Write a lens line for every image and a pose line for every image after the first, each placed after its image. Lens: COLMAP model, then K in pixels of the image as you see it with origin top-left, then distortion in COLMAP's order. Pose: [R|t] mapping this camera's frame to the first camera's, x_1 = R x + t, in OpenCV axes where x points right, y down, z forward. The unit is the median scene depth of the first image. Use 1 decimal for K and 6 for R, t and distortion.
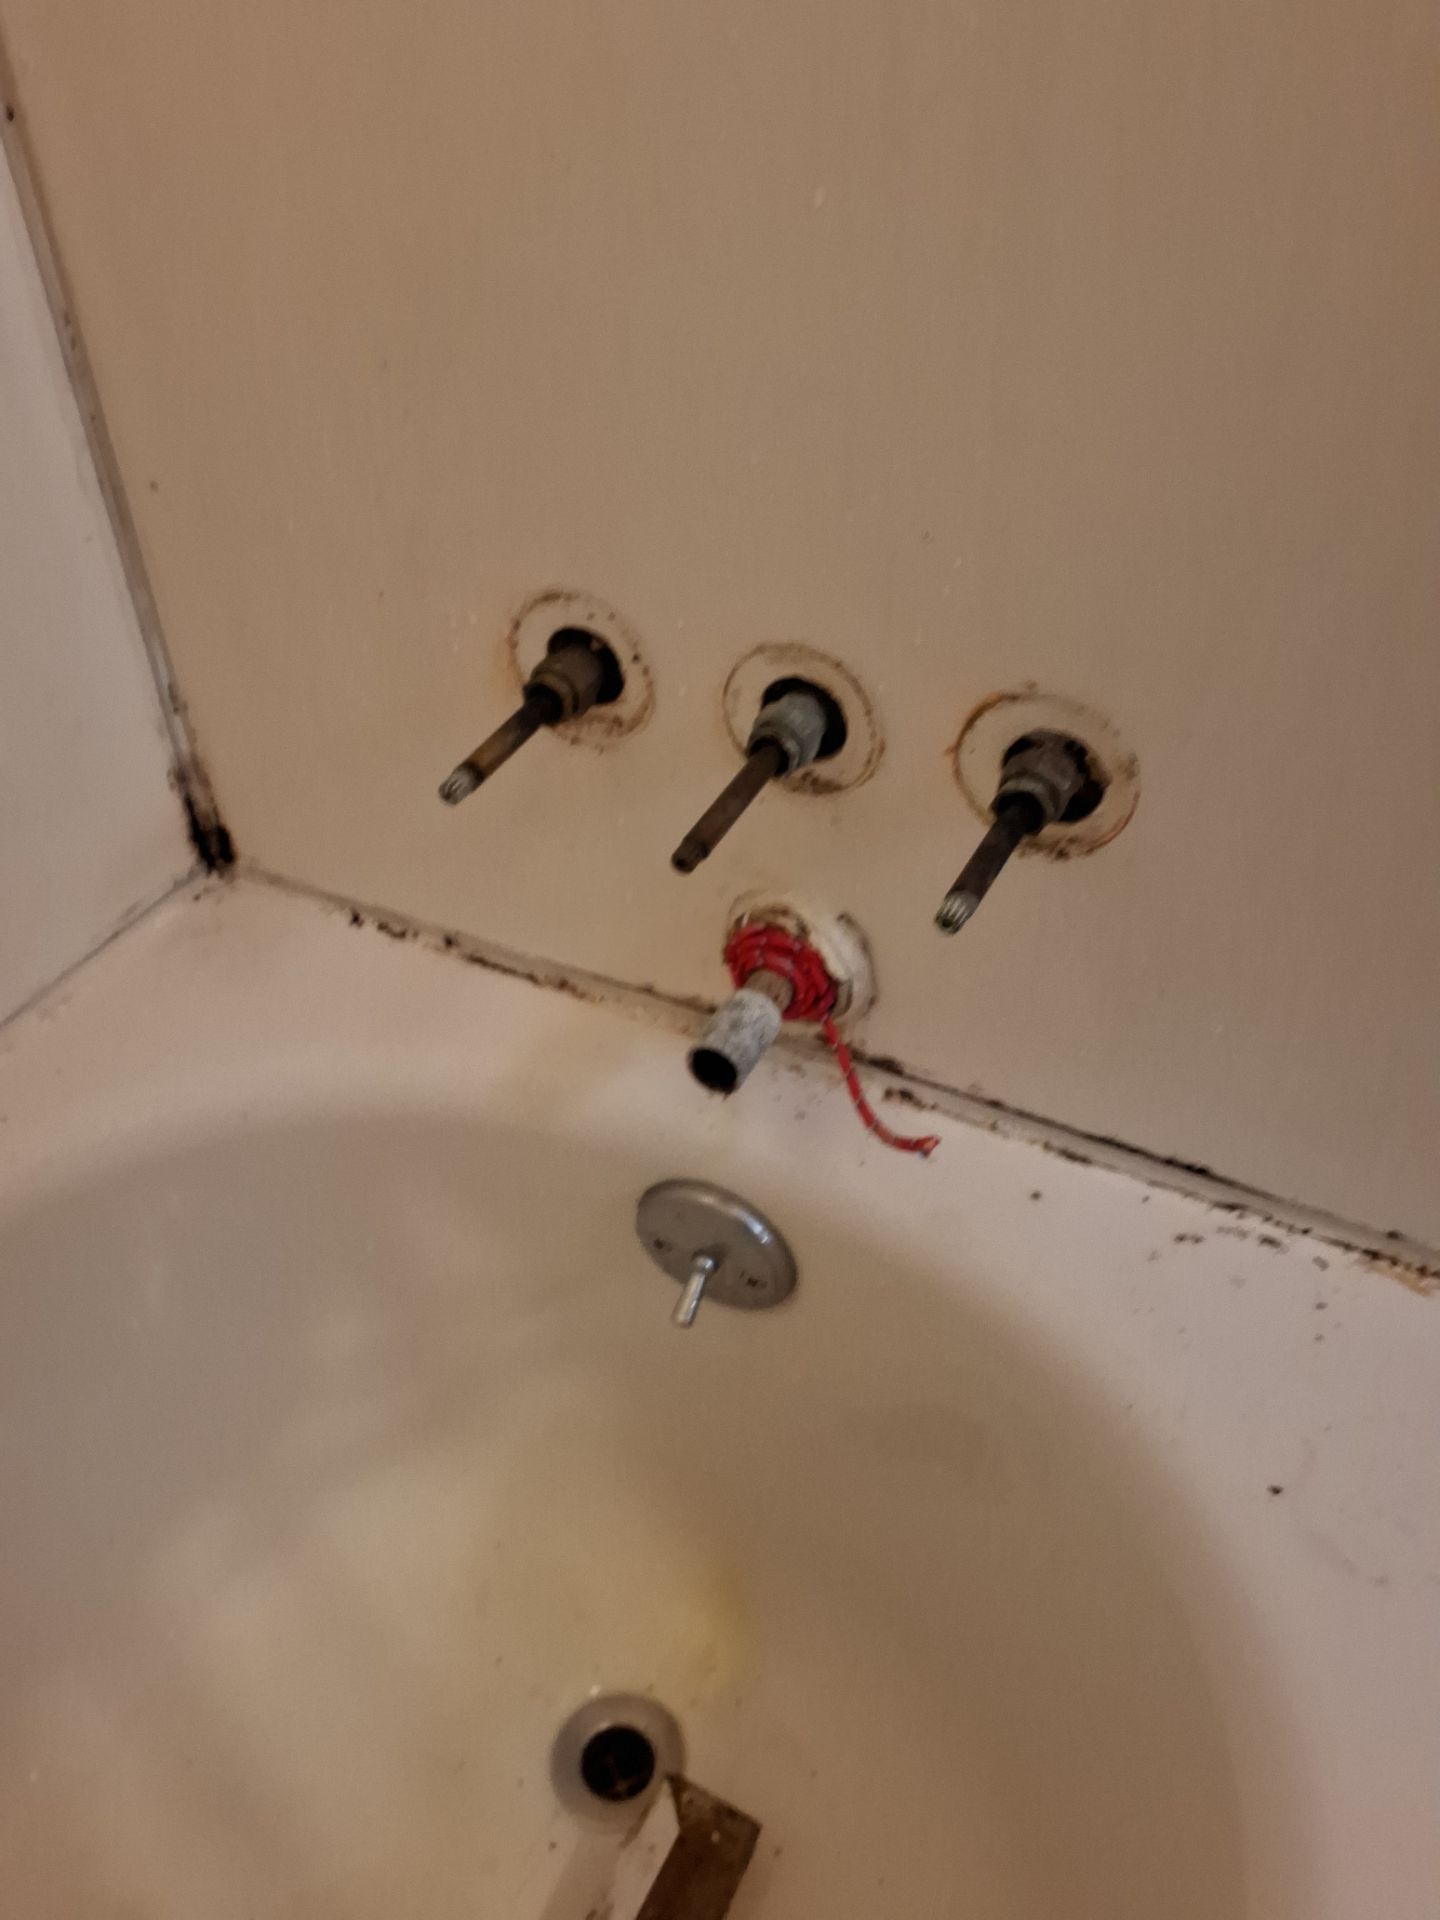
lens RADIAL K [[1450.4, 0, 721.2], [0, 1450.4, 961.7], [0, 0, 1]] dist [-0.003332, -0.001054]
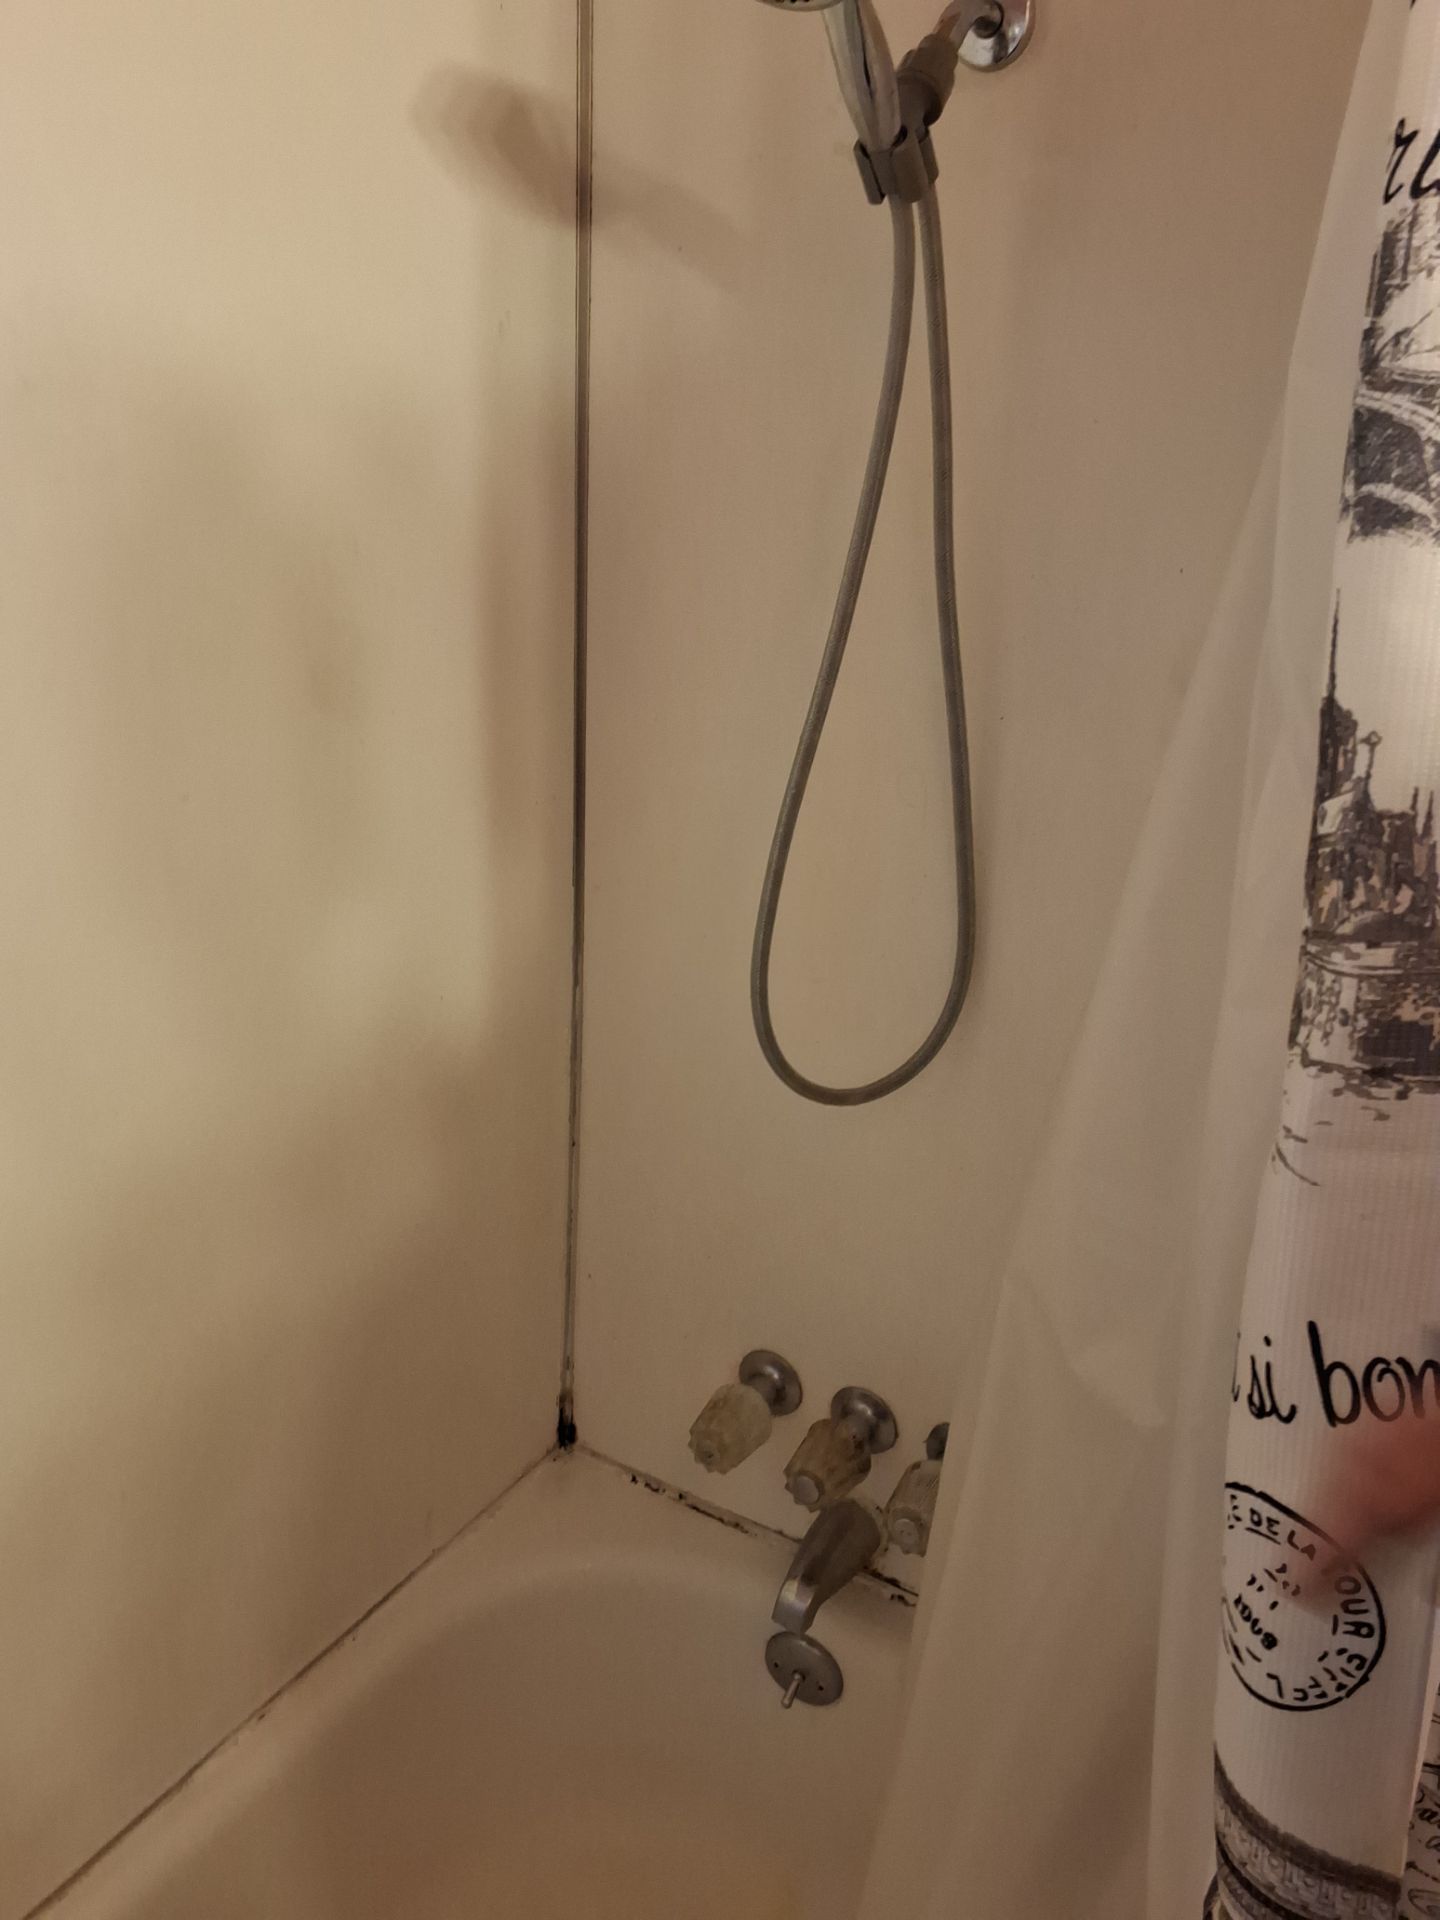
lens RADIAL K [[1450.4, 0, 733.6], [0, 1450.4, 960.1], [0, 0, 1]] dist [-0.003332, -0.001054]
pose [[0.993297, 0.061237, -0.098036, 0.032135], [-0.092301, 0.930753, -0.353807, -0.001889], [0.069582, 0.360485, 0.930166, -1.098325]]
